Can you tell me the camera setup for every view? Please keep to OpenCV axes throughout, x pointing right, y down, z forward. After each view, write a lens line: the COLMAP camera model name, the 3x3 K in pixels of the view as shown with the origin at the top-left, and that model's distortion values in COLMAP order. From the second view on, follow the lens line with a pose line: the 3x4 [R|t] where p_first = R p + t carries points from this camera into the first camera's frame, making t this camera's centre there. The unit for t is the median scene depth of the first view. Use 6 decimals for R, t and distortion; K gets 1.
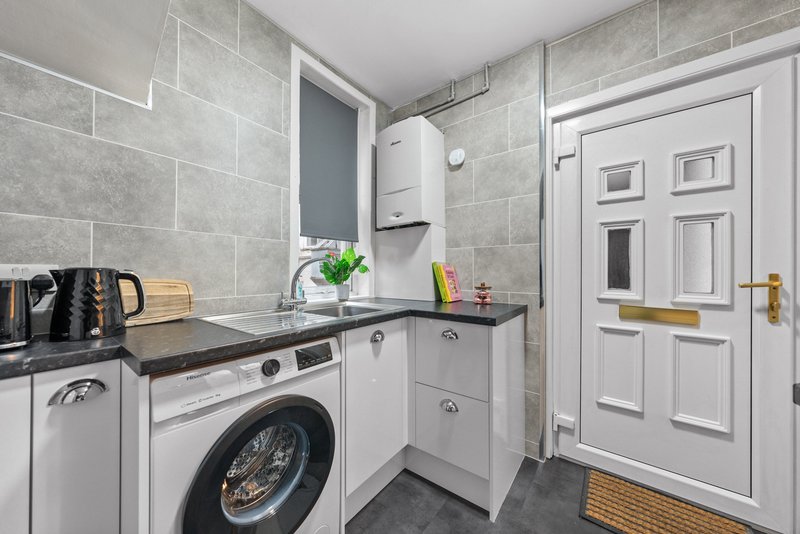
lens RADIAL K [[276.2, 0, 401.4], [0, 276.2, 269.0], [0, 0, 1]] dist [-0.000393, -0.000038]
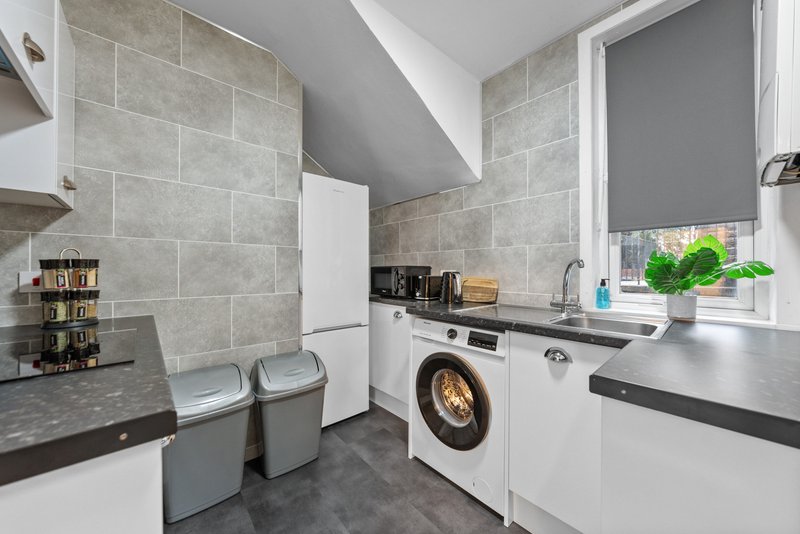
lens RADIAL K [[284.4, 0, 403.3], [0, 284.4, 270.7], [0, 0, 1]] dist [-0.000810, -0.000014]
pose [[-0.195917, -0.002189, -0.980618, 1.006866], [0.006807, 0.999970, -0.003593, -0.004520], [0.980597, -0.007379, -0.195896, 0.874773]]
